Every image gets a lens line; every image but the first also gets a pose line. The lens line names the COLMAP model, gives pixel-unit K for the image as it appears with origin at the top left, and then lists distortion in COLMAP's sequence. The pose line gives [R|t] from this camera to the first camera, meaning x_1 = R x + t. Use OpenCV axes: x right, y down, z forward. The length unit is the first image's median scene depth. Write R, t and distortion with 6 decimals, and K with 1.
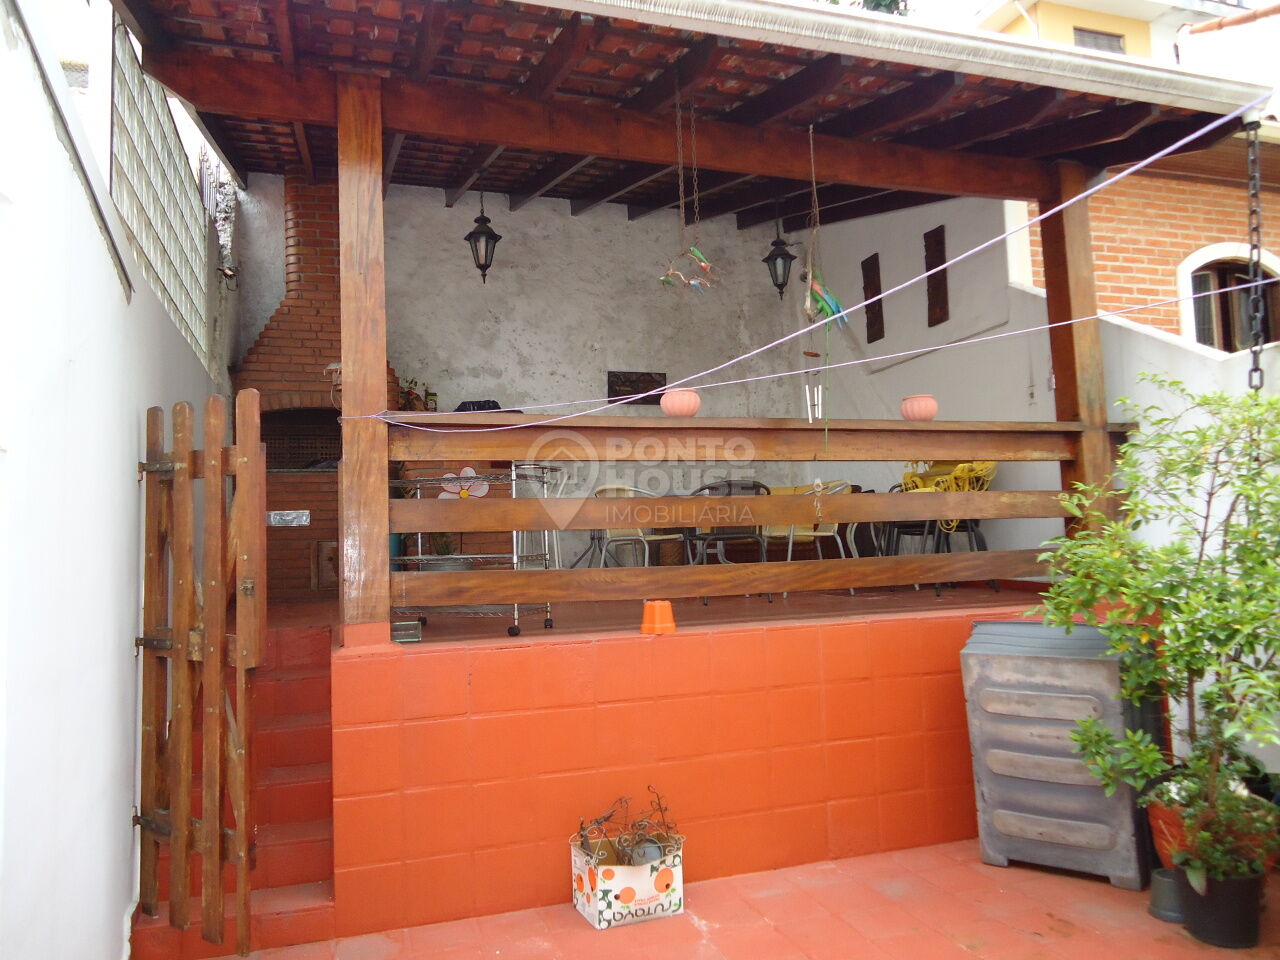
lens RADIAL K [[965.3, 0, 640.0], [0, 965.3, 477.6], [0, 0, 1]] dist [-0.000054, -0.000032]
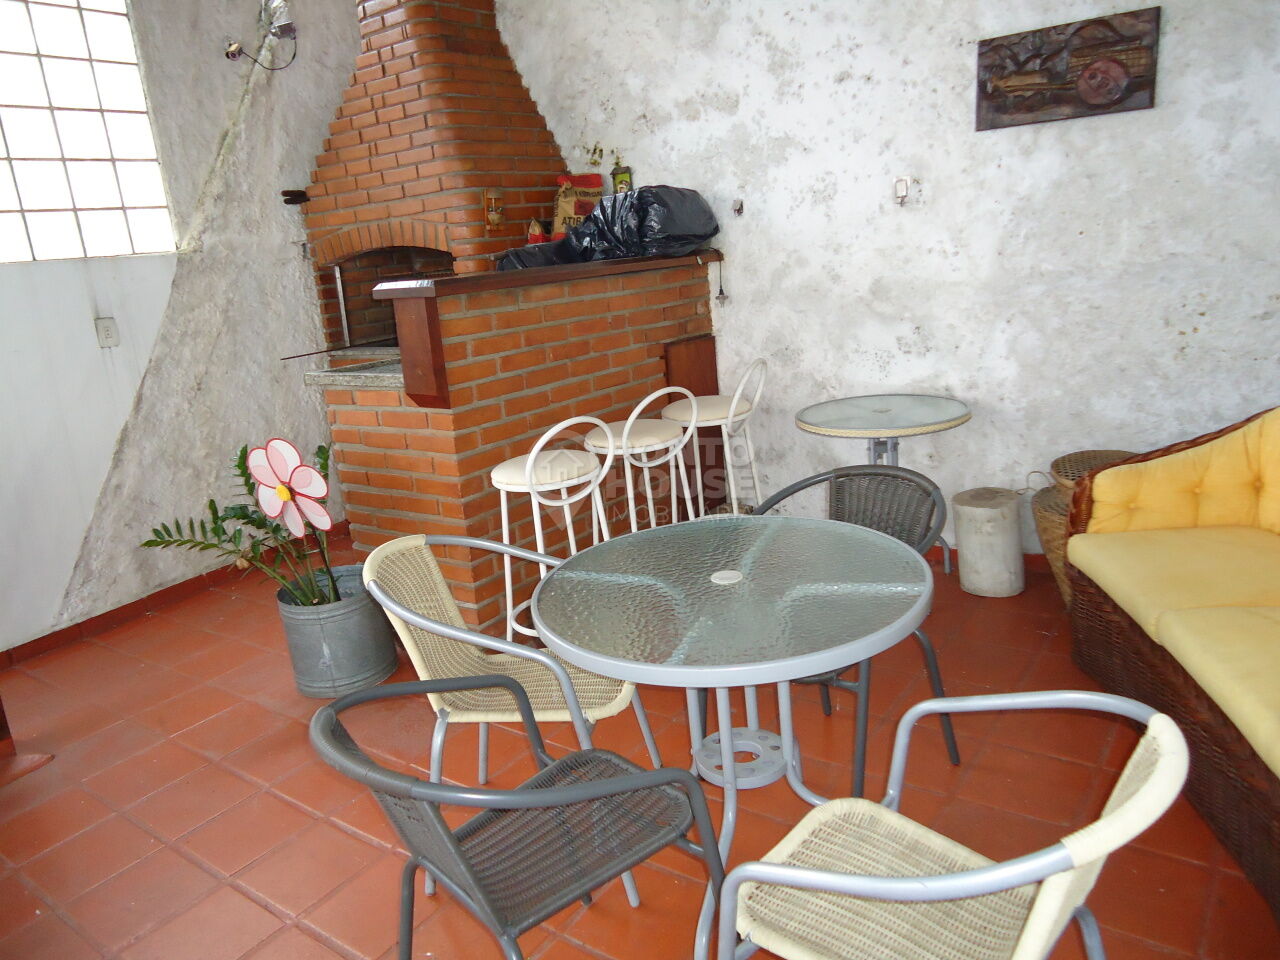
lens RADIAL K [[965.3, 0, 640.9], [0, 965.3, 481.2], [0, 0, 1]] dist [-0.000054, -0.000032]
pose [[0.543428, 0.185760, -0.818645, 0.246090], [0.129543, 0.944970, 0.300417, -0.081125], [0.829400, -0.269305, 0.489459, 0.688759]]
